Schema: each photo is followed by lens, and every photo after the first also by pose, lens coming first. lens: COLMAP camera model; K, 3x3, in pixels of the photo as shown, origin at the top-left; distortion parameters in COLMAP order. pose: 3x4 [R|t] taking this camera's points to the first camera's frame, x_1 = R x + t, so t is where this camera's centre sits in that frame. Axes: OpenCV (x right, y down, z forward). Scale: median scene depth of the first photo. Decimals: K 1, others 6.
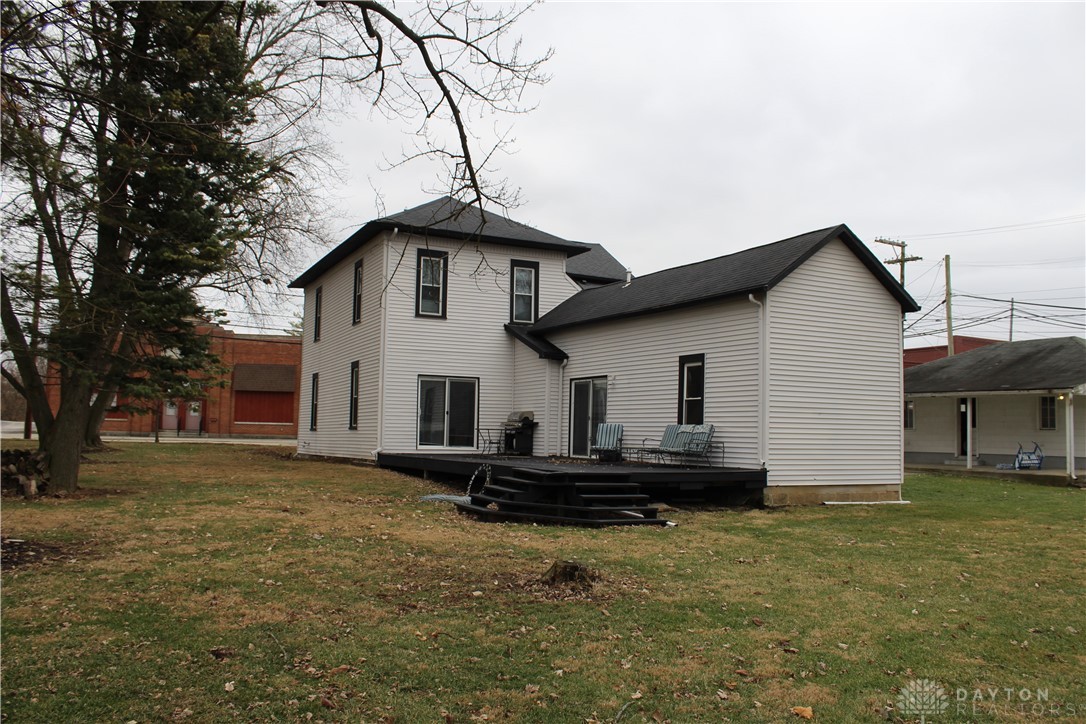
lens RADIAL K [[899.8, 0, 543.0], [0, 899.8, 362.0], [0, 0, 1]] dist [-0.162053, 0.146287]
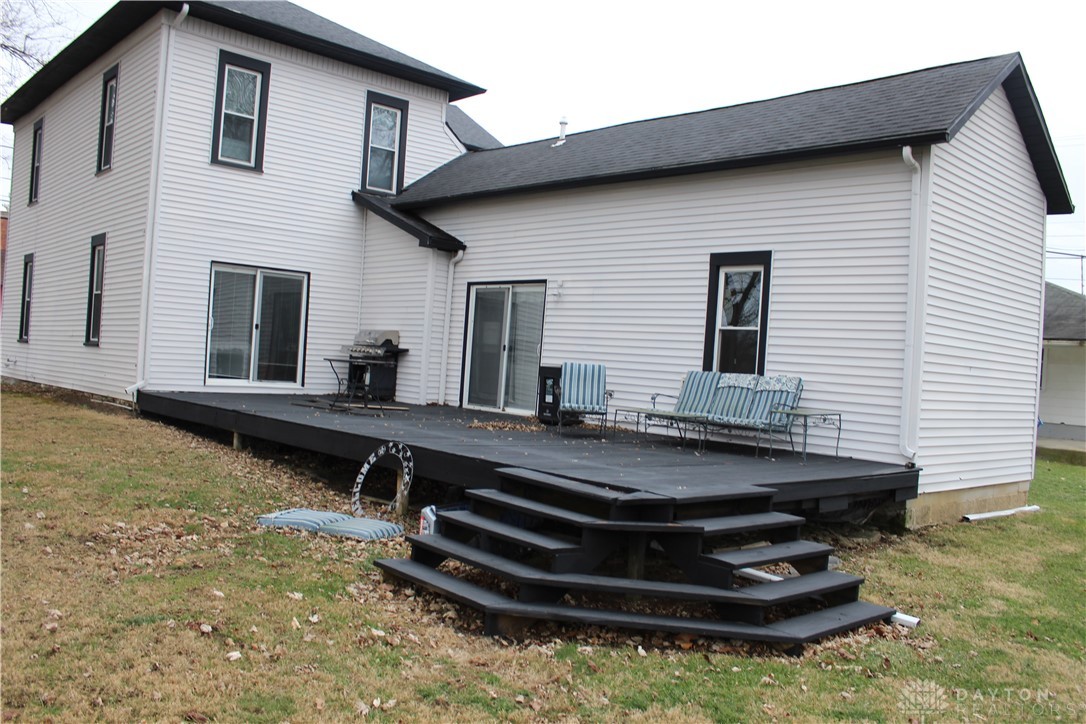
lens RADIAL K [[899.8, 0, 543.0], [0, 899.8, 362.0], [0, 0, 1]] dist [-0.162053, 0.146287]
pose [[0.959695, 0.041176, 0.278012, -0.088399], [-0.066517, 0.994382, 0.082338, 0.018377], [-0.273060, -0.097512, 0.957042, 0.374935]]
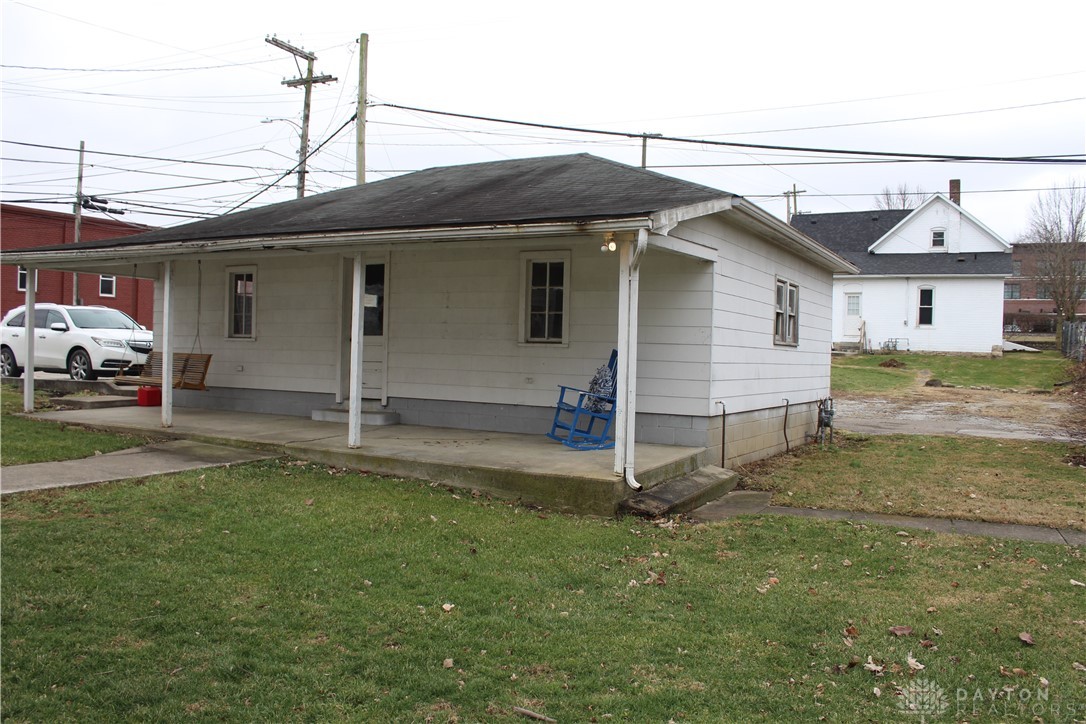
lens RADIAL K [[899.8, 0, 543.0], [0, 899.8, 362.0], [0, 0, 1]] dist [-0.162053, 0.146287]
pose [[0.823492, -0.001677, 0.567326, 0.366244], [-0.054888, 0.995069, 0.082614, 0.055852], [-0.564667, -0.099172, 0.819339, 0.696950]]
